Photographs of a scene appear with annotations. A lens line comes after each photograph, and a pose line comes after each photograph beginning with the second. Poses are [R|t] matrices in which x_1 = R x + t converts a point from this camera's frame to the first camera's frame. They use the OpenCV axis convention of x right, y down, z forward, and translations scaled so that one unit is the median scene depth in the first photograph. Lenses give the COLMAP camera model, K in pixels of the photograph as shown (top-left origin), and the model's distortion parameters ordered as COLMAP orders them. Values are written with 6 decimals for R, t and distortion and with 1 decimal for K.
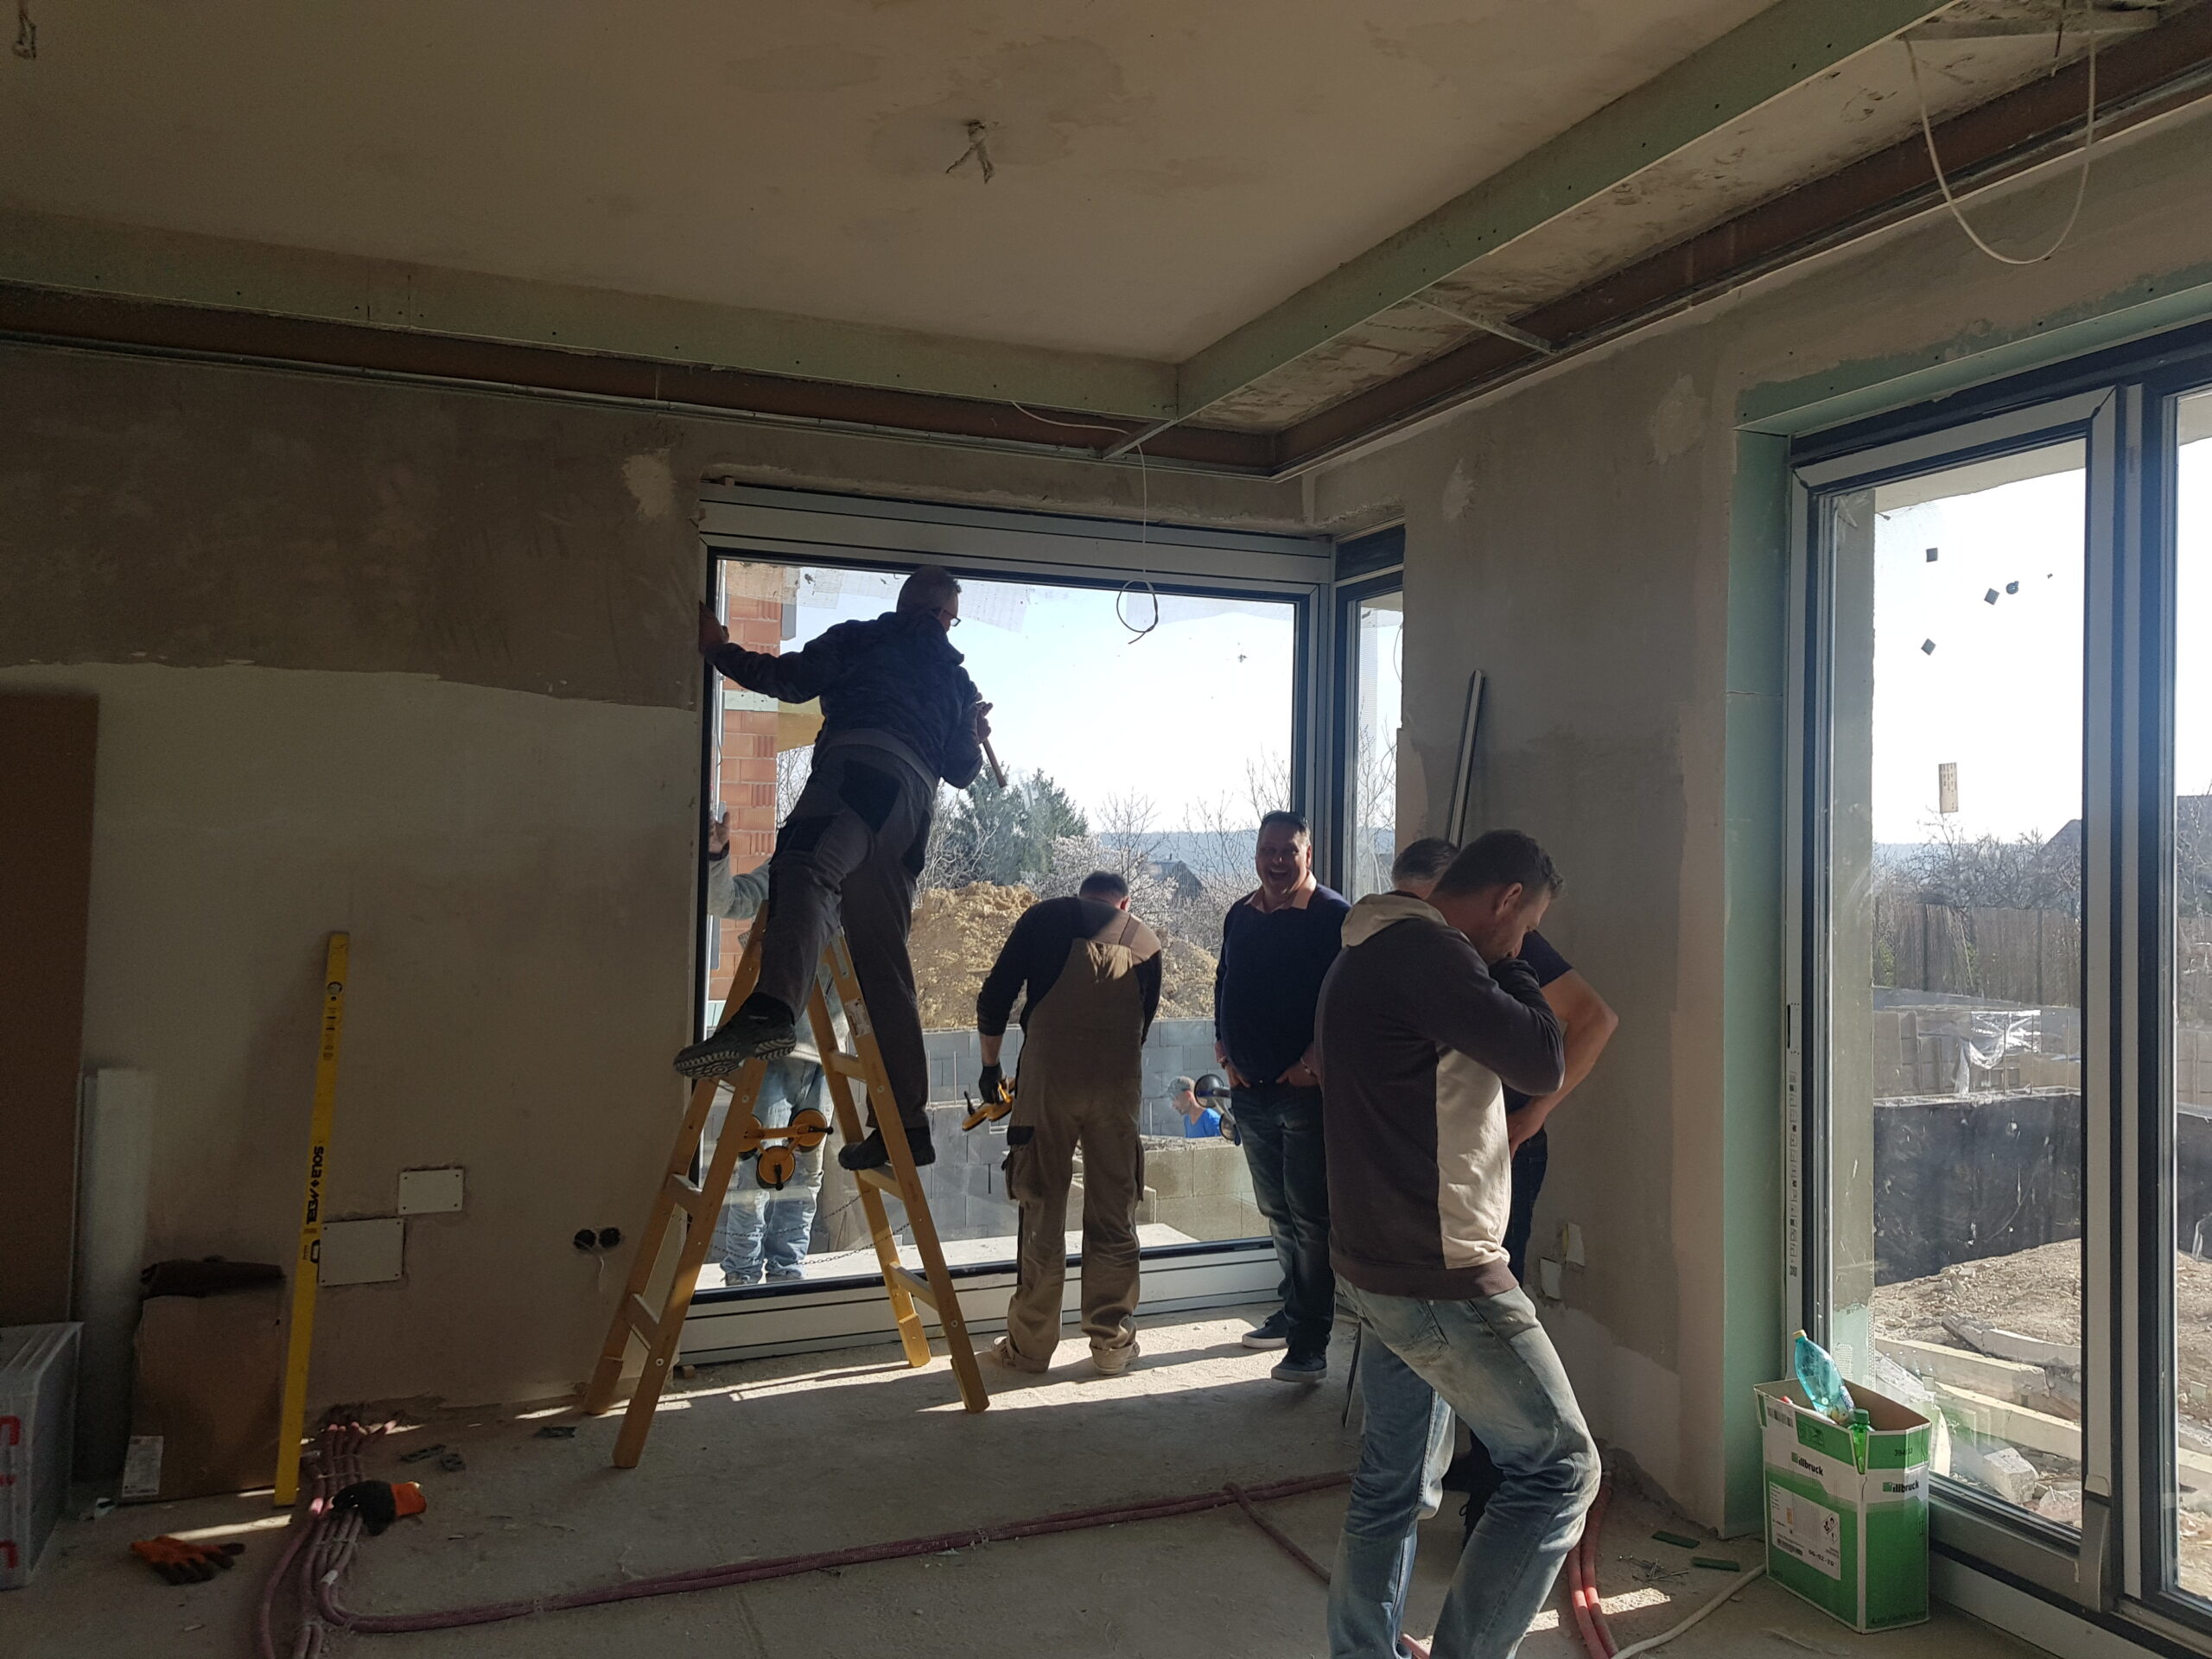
lens RADIAL K [[1672.0, 0, 1106.0], [0, 1672.0, 829.5], [0, 0, 1]] dist [0.041199, -0.055460]
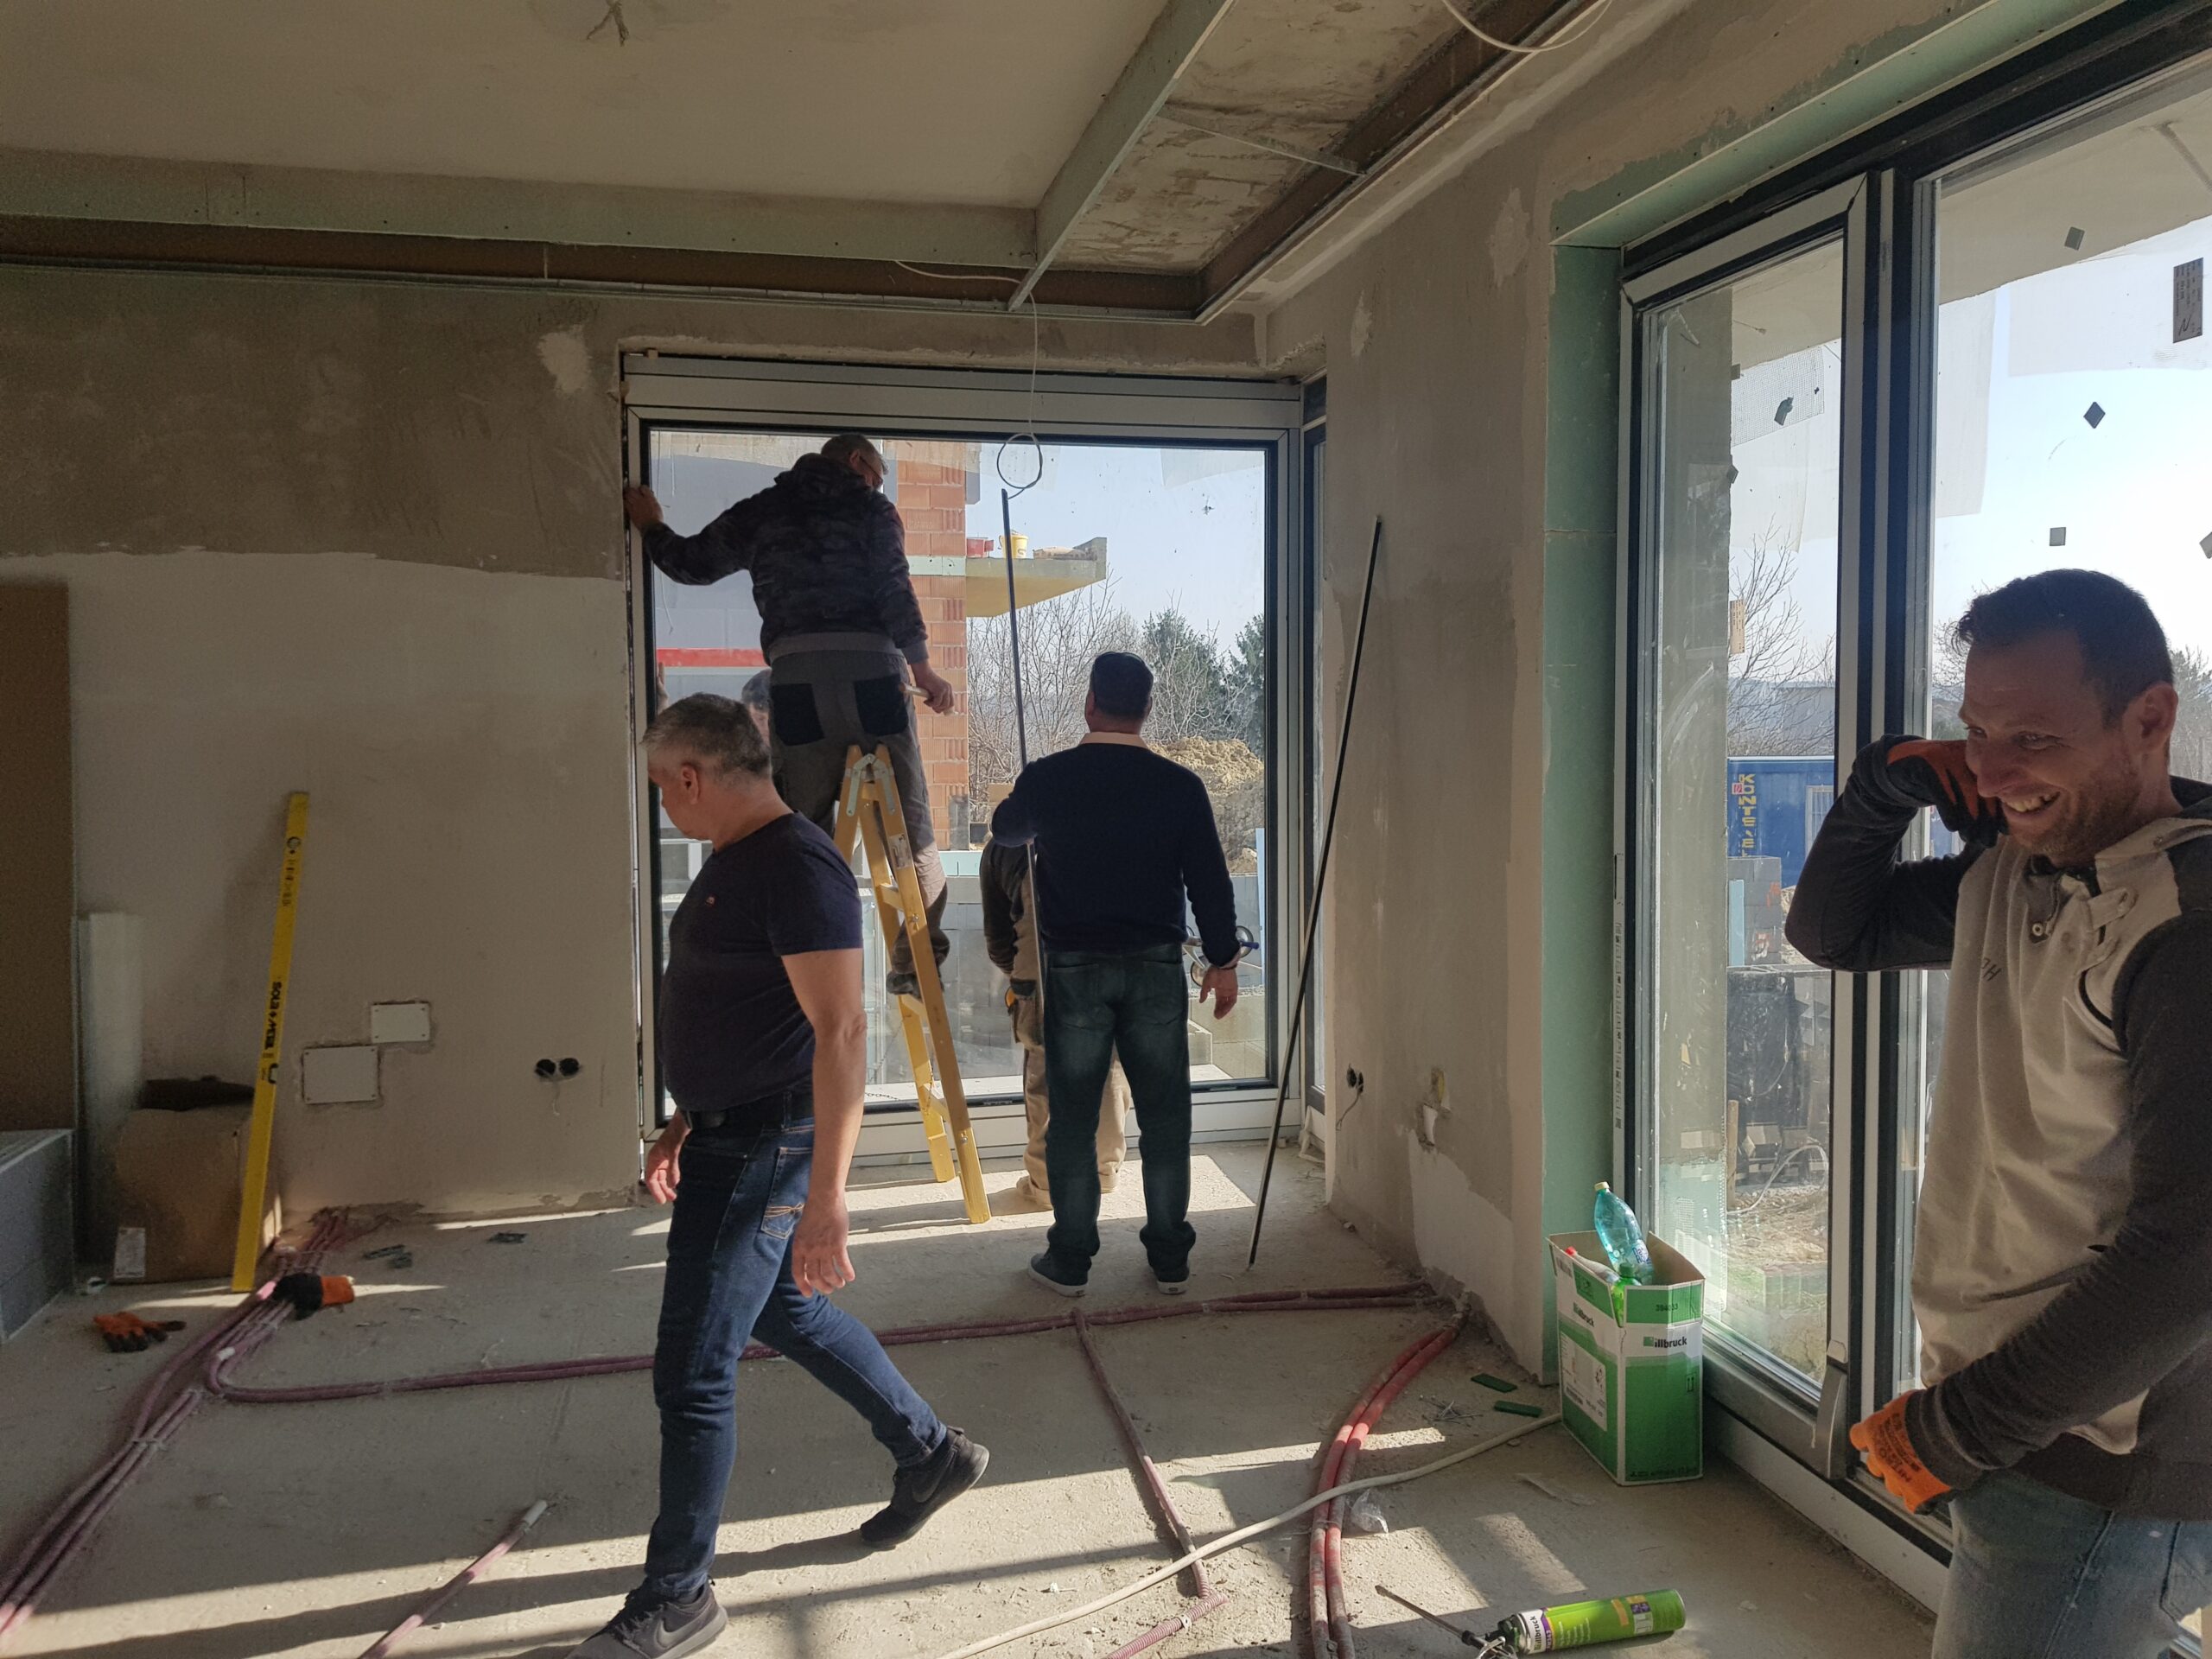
lens RADIAL K [[1632.7, 0, 1106.0], [0, 1632.7, 829.5], [0, 0, 1]] dist [0.030896, -0.054558]
pose [[0.986068, -0.004317, -0.166289, 0.268726], [0.019543, 0.995747, 0.090035, -0.000269], [0.165193, -0.092030, 0.981958, 0.029659]]
